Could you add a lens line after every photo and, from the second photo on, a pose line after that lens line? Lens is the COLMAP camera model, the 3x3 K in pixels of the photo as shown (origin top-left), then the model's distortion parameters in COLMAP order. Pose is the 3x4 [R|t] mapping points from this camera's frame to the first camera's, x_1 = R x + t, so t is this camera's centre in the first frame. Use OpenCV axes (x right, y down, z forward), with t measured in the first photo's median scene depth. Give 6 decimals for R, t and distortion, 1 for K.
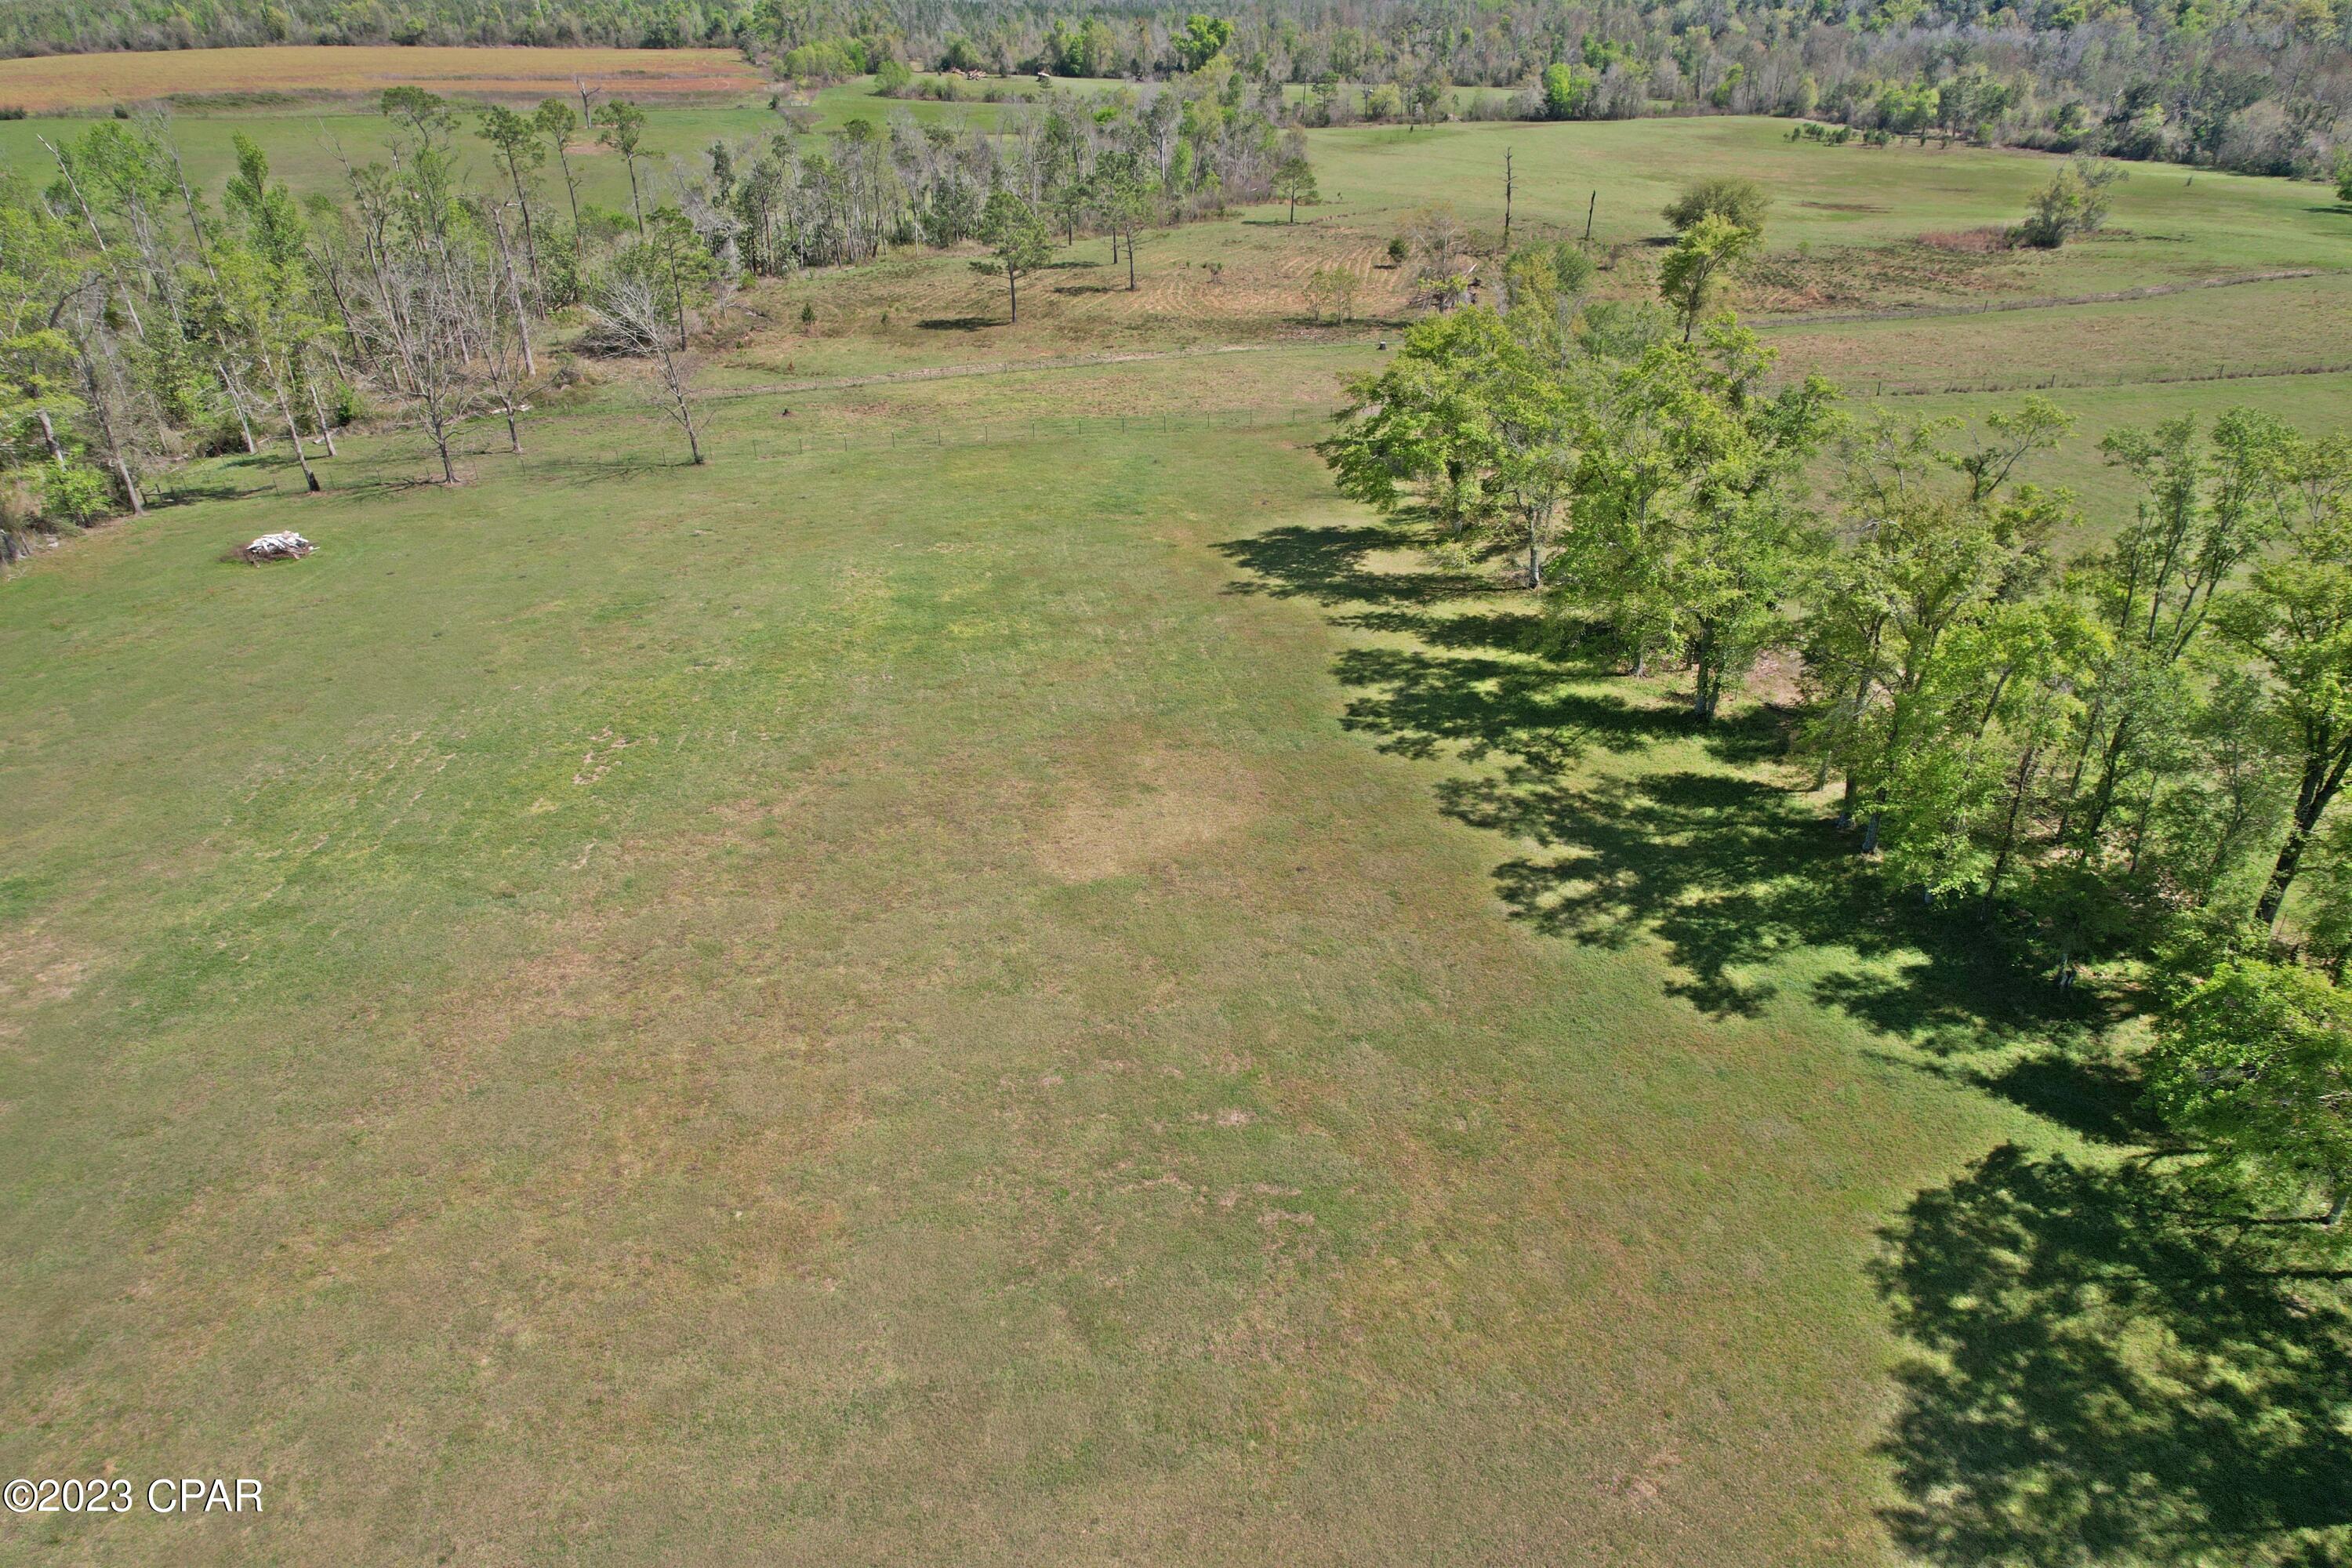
lens RADIAL K [[1505.4, 0, 1201.6], [0, 1505.4, 788.3], [0, 0, 1]] dist [-0.076348, 0.071225]
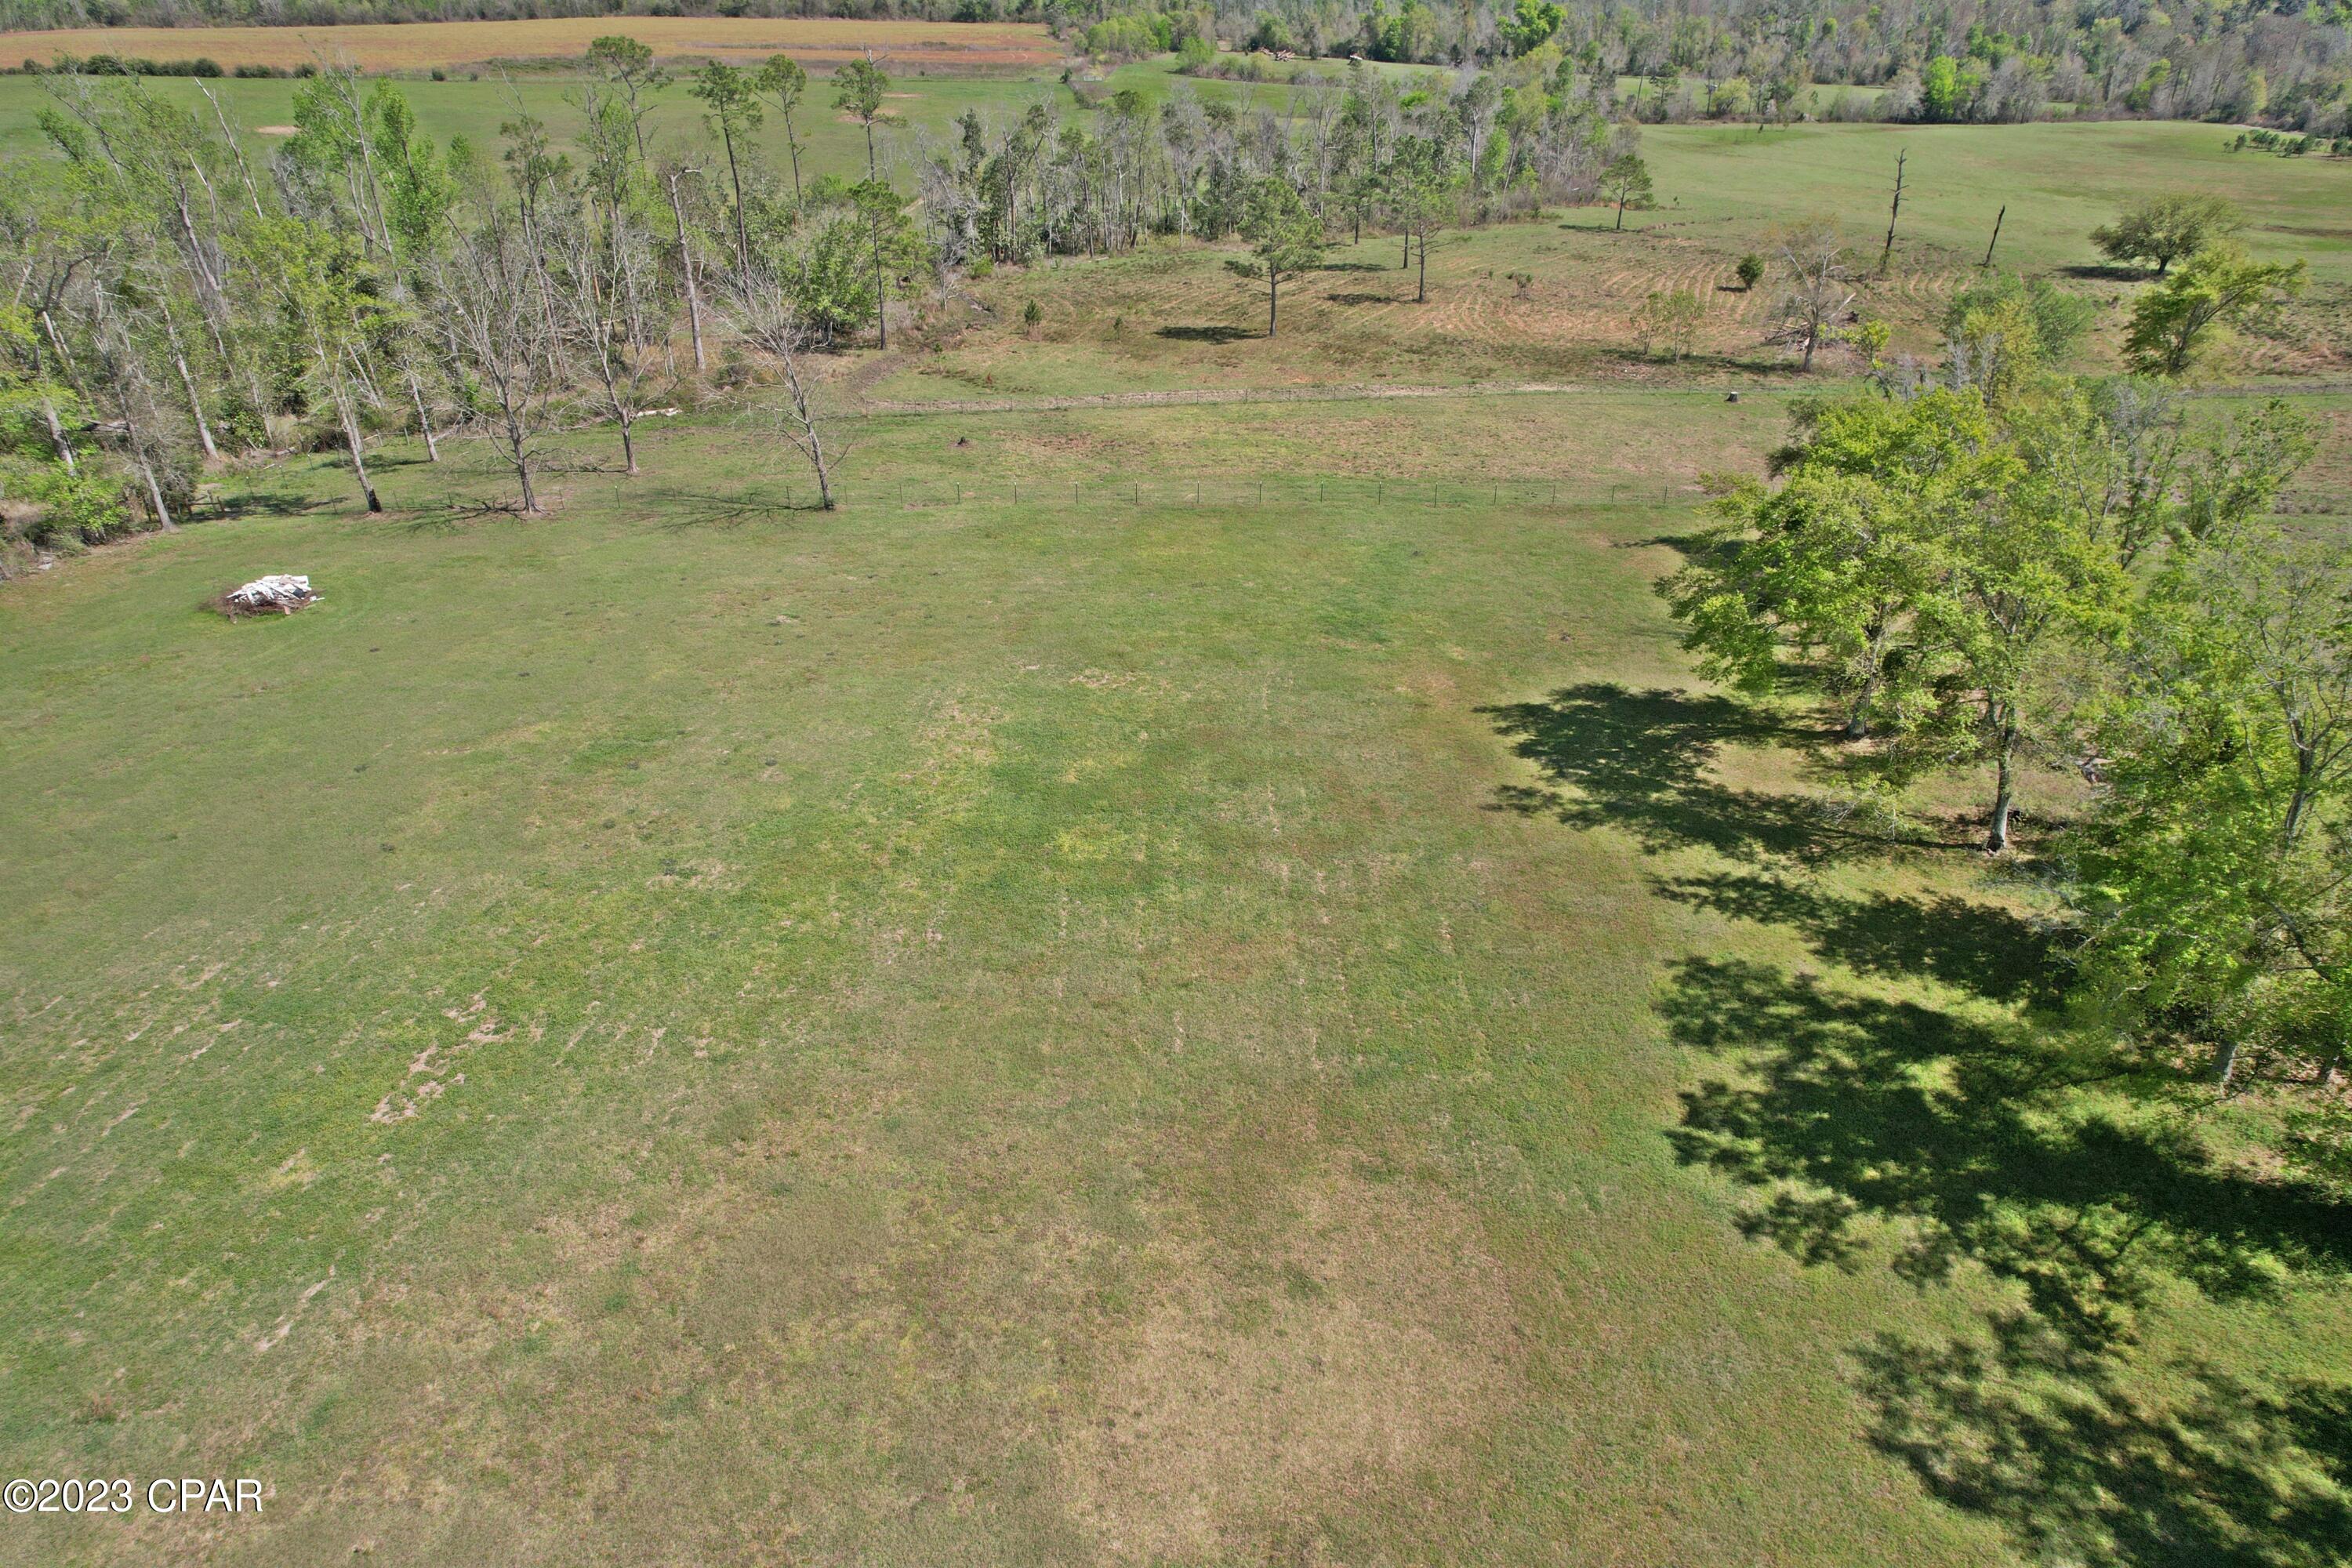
lens RADIAL K [[1505.4, 0, 1201.6], [0, 1505.4, 788.3], [0, 0, 1]] dist [-0.076348, 0.071225]
pose [[0.980942, 0.101010, -0.165980, -0.000266], [-0.100234, 0.994878, 0.013068, -0.067622], [0.166450, 0.003818, 0.986042, 0.172407]]
